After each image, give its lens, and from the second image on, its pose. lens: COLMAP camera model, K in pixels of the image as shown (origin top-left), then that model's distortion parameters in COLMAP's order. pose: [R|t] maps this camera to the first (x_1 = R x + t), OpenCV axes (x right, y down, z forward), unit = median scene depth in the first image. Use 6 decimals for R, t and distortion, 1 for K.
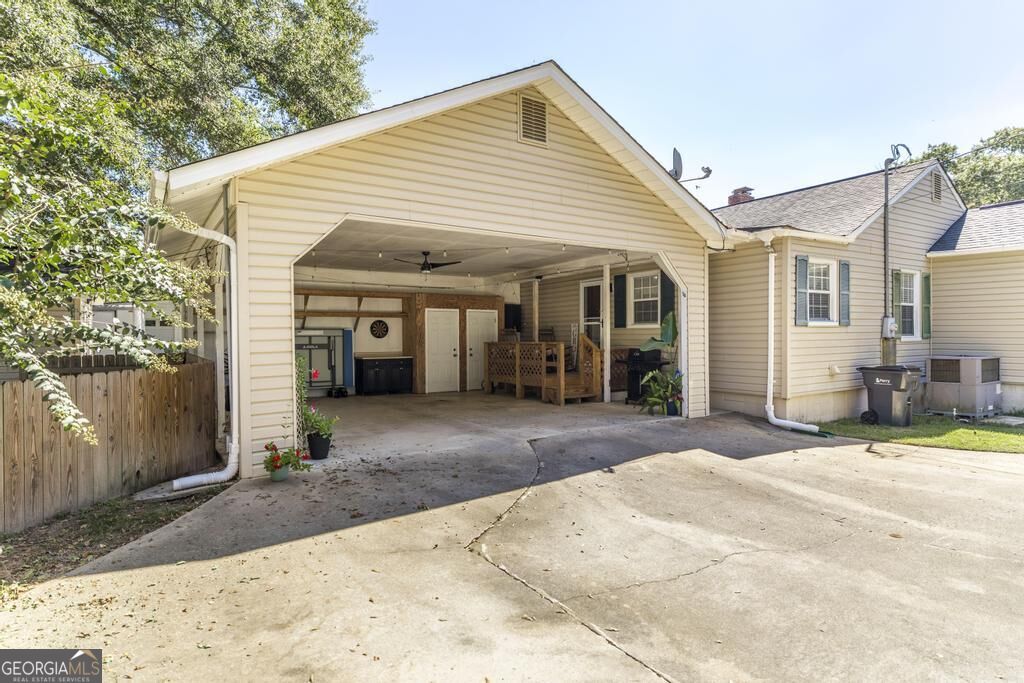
lens RADIAL K [[545.8, 0, 512.0], [0, 545.8, 341.5], [0, 0, 1]] dist [-0.000148, -0.000590]
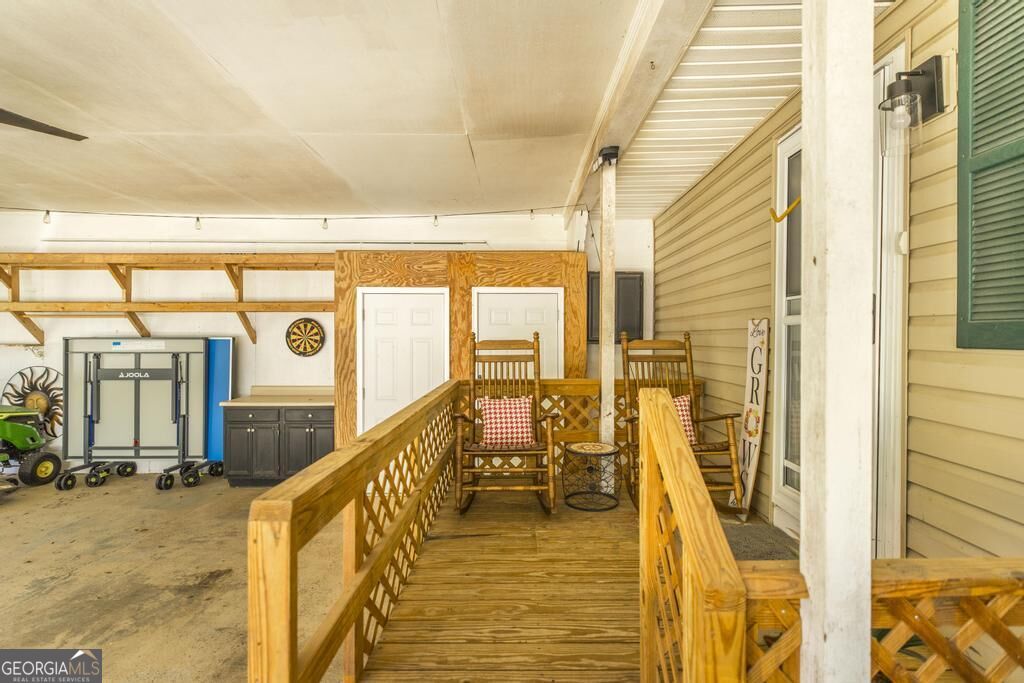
lens RADIAL K [[513.0, 0, 512.0], [0, 513.0, 341.5], [0, 0, 1]] dist [0.000164, -0.000804]
pose [[0.851078, 0.011014, -0.524924, 0.145956], [-0.008999, 0.999939, 0.006389, -0.024624], [0.524963, -0.000714, 0.851125, 0.755506]]
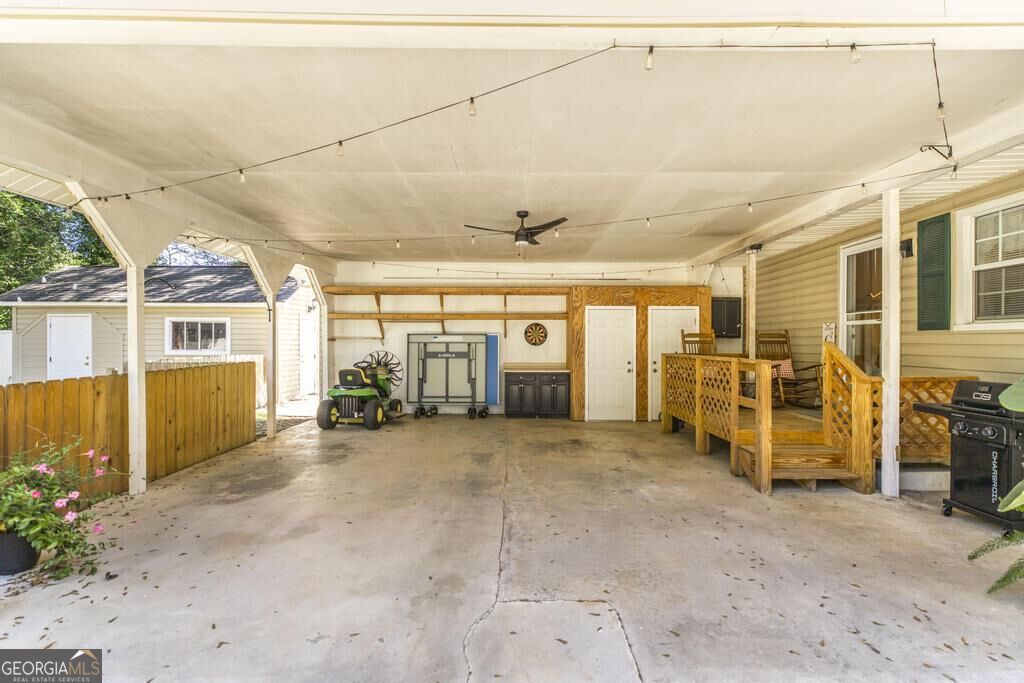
lens RADIAL K [[463.3, 0, 512.0], [0, 463.3, 341.5], [0, 0, 1]] dist [0.001755, 0.000681]
pose [[0.845237, 0.006295, -0.534355, 0.096123], [-0.011618, 0.999911, -0.006598, -0.007646], [0.534266, 0.011785, 0.845234, 0.426997]]
